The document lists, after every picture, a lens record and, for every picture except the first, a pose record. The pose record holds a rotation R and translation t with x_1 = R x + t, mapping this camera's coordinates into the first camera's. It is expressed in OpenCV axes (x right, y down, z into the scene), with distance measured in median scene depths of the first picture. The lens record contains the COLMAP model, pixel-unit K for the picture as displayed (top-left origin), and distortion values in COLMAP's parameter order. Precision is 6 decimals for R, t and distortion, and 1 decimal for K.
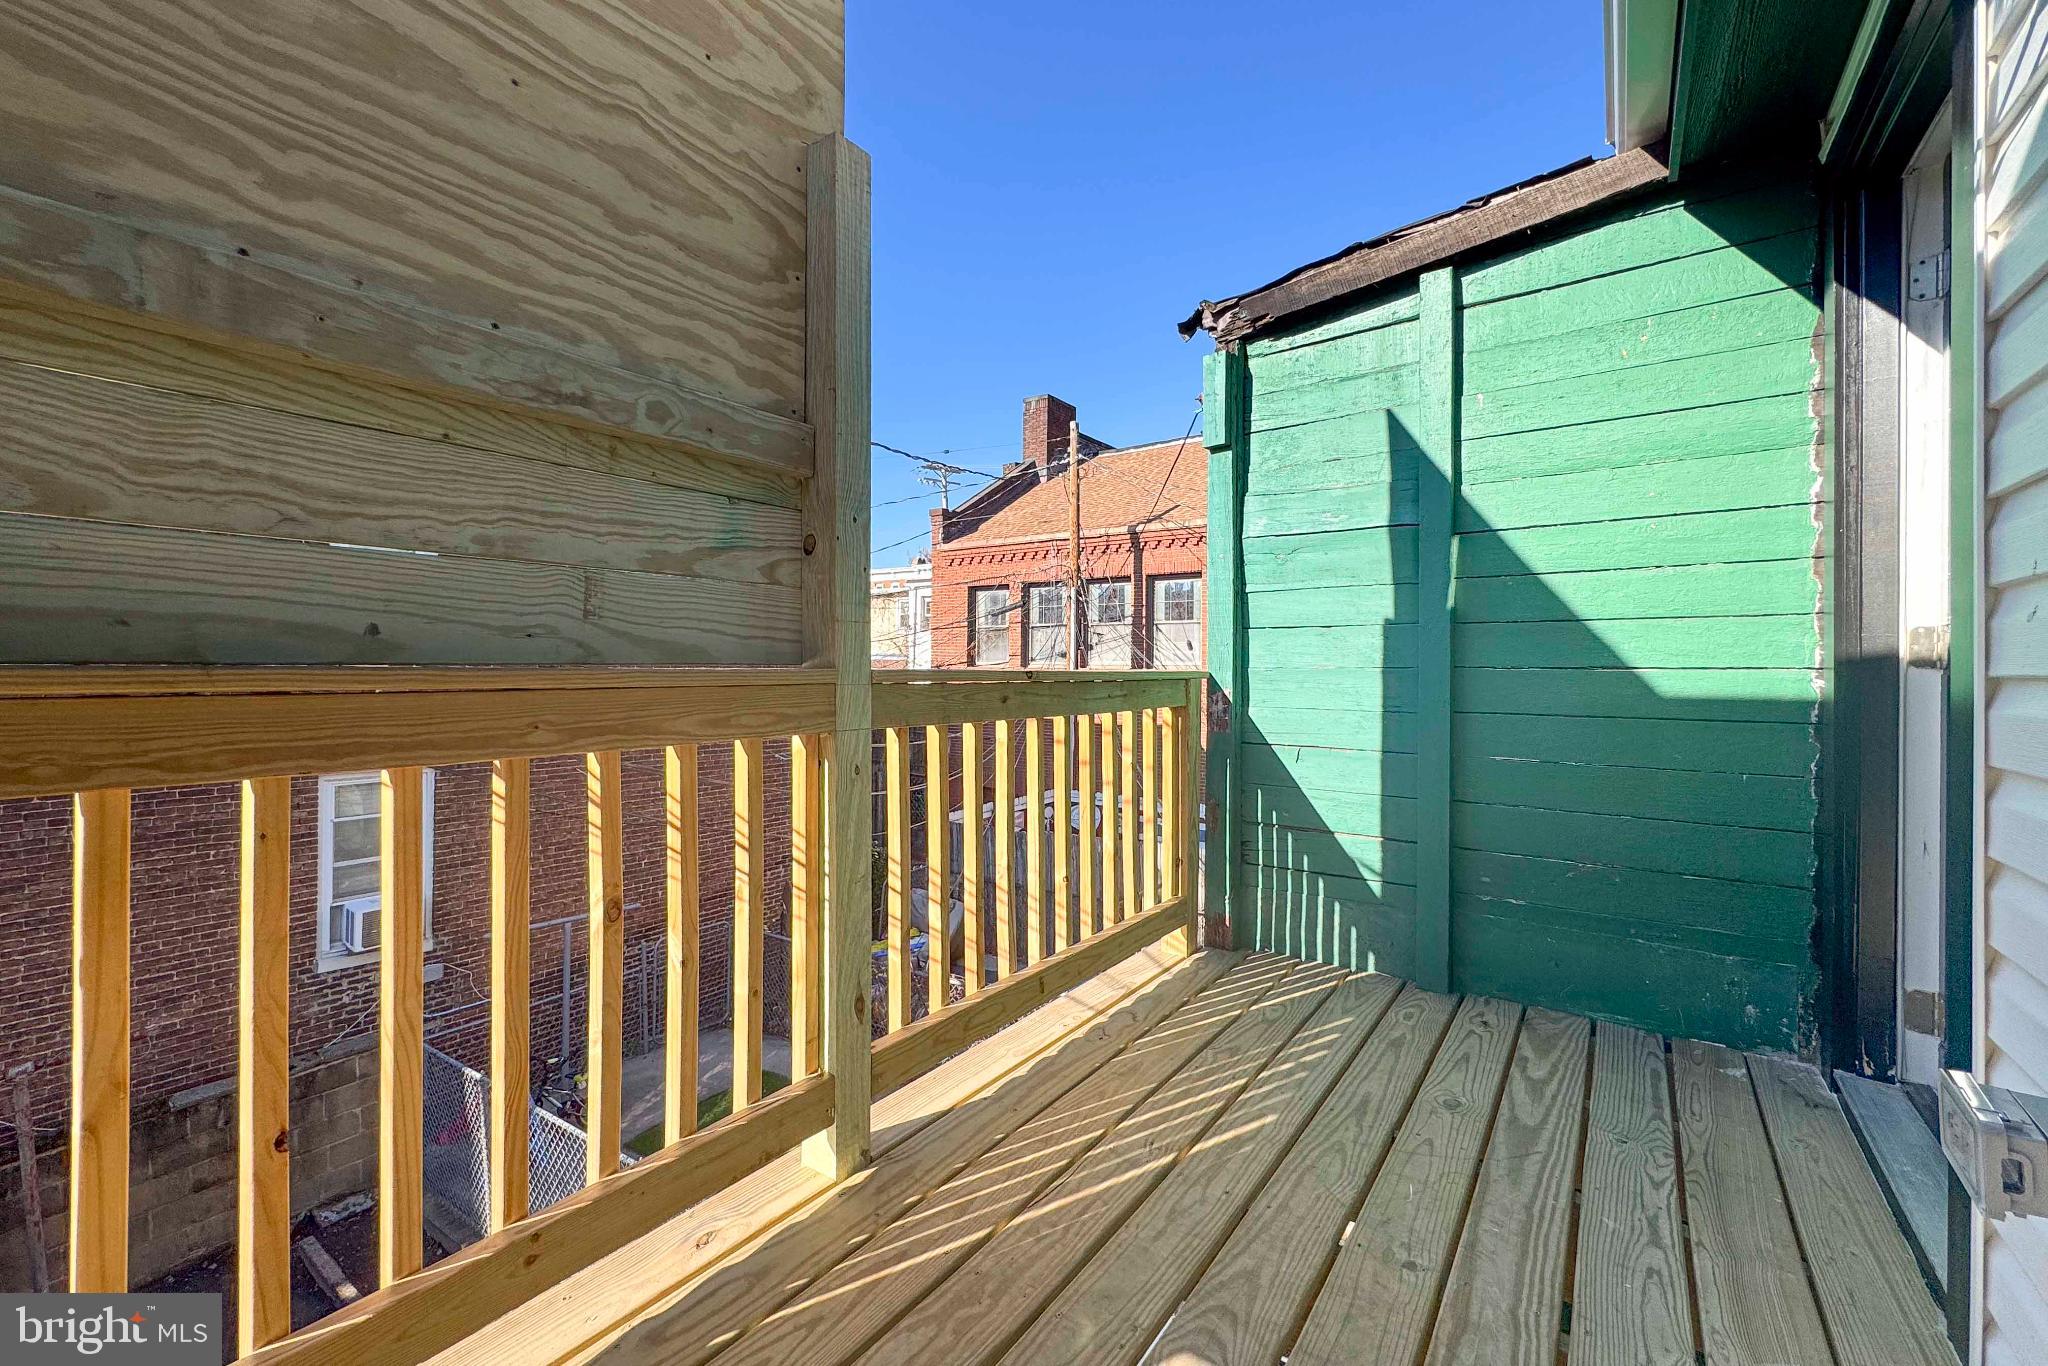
lens RADIAL K [[822.7, 0, 1024.8], [0, 822.7, 653.7], [0, 0, 1]] dist [-0.000717, -0.000216]
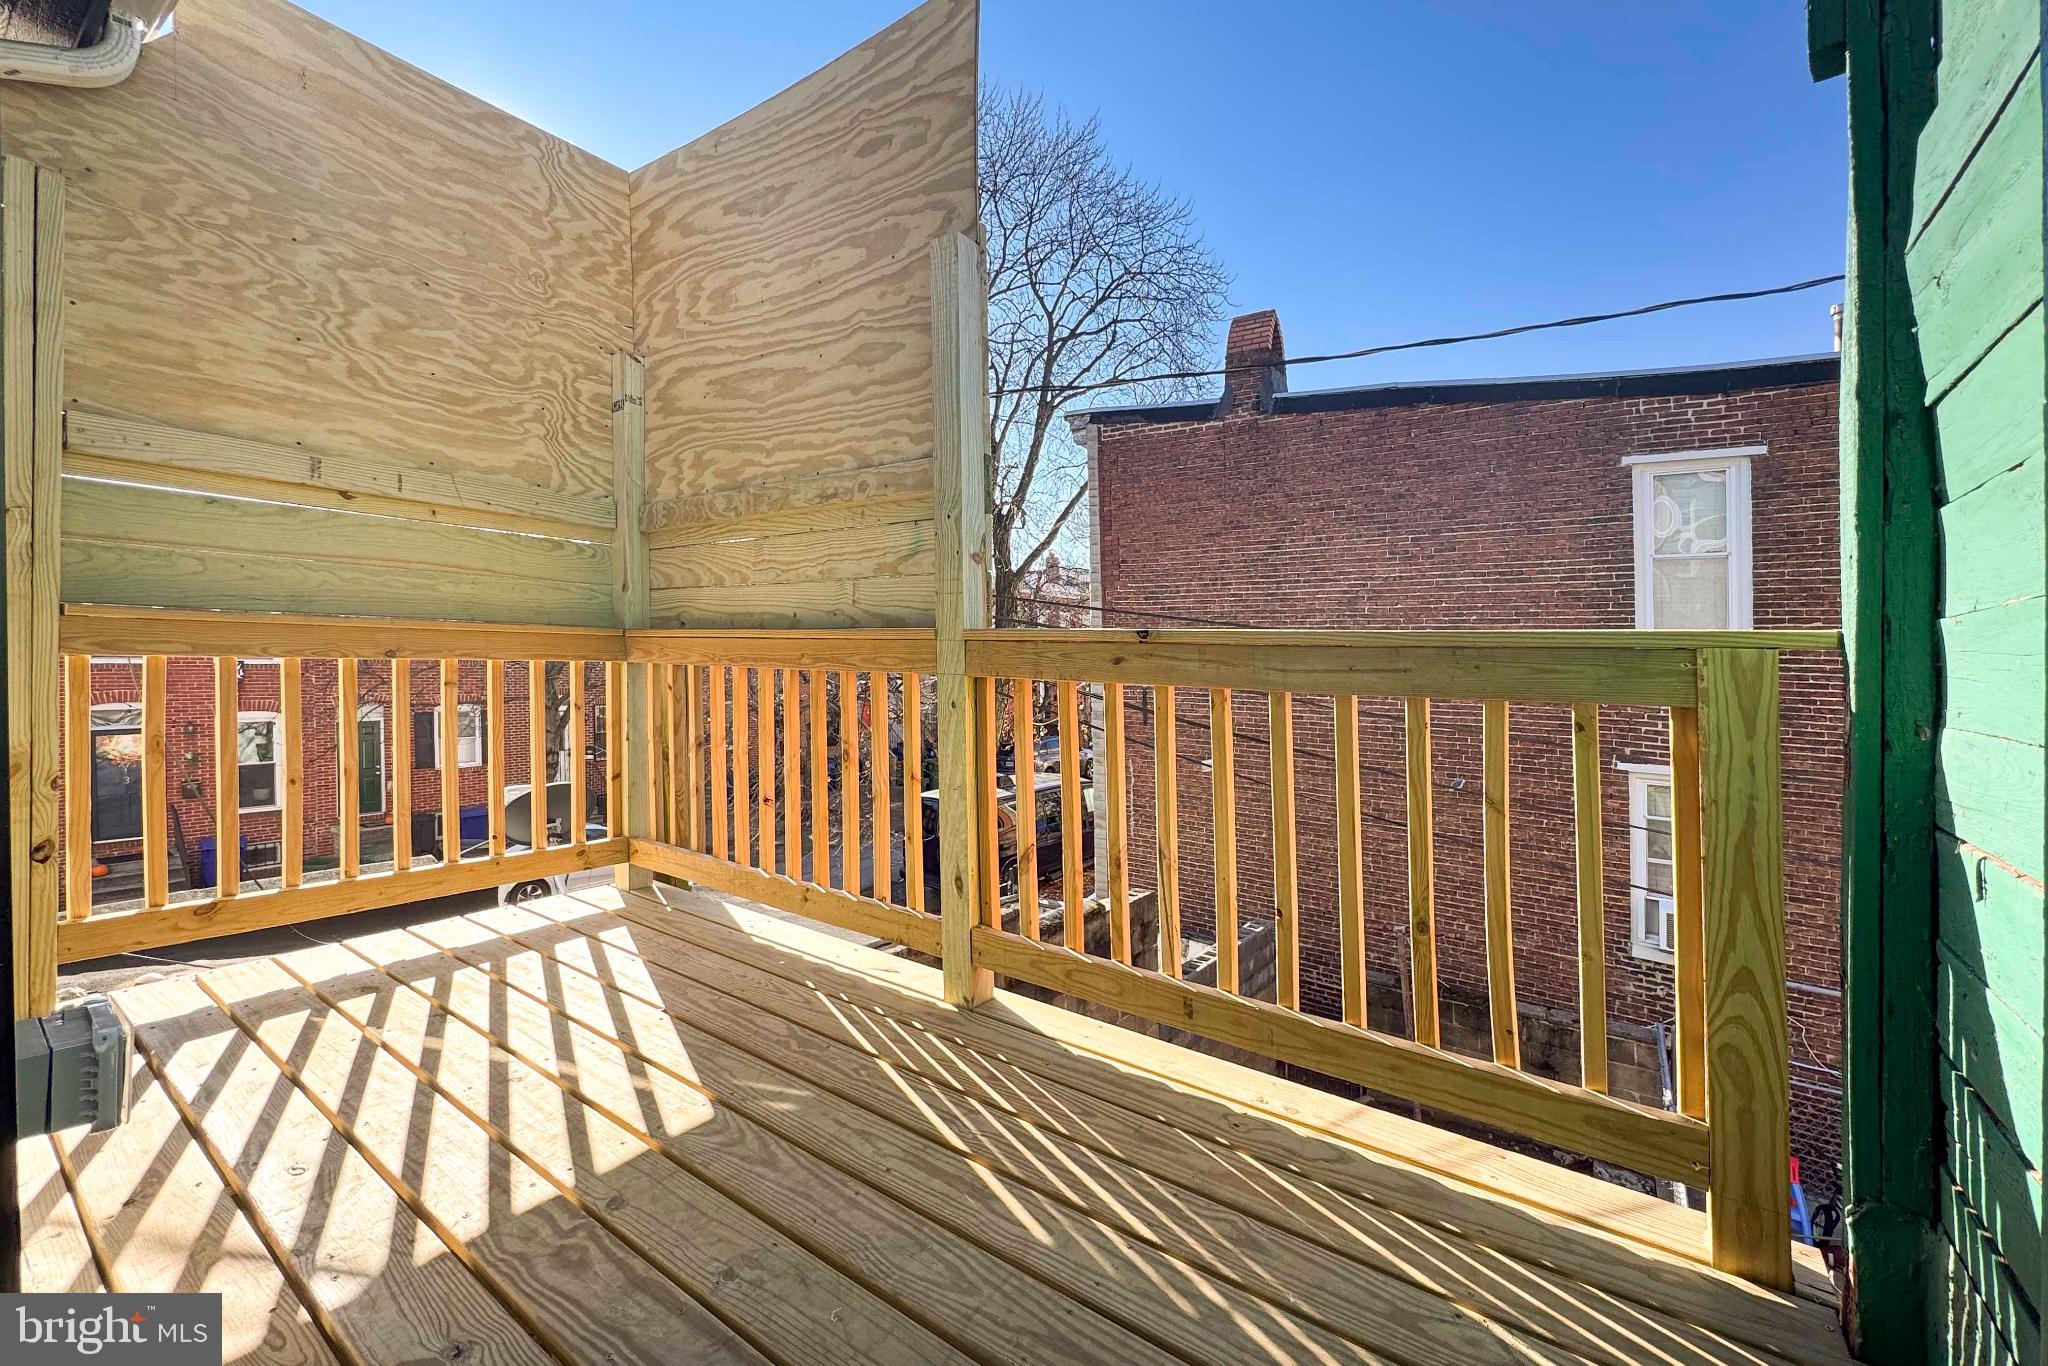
lens RADIAL K [[822.7, 0, 1024.7], [0, 822.7, 681.2], [0, 0, 1]] dist [-0.000717, -0.000216]
pose [[0.020970, 0.023012, -0.999515, 0.947560], [-0.008493, 0.999703, 0.022838, 0.060434], [0.999744, 0.008010, 0.021159, 0.912598]]
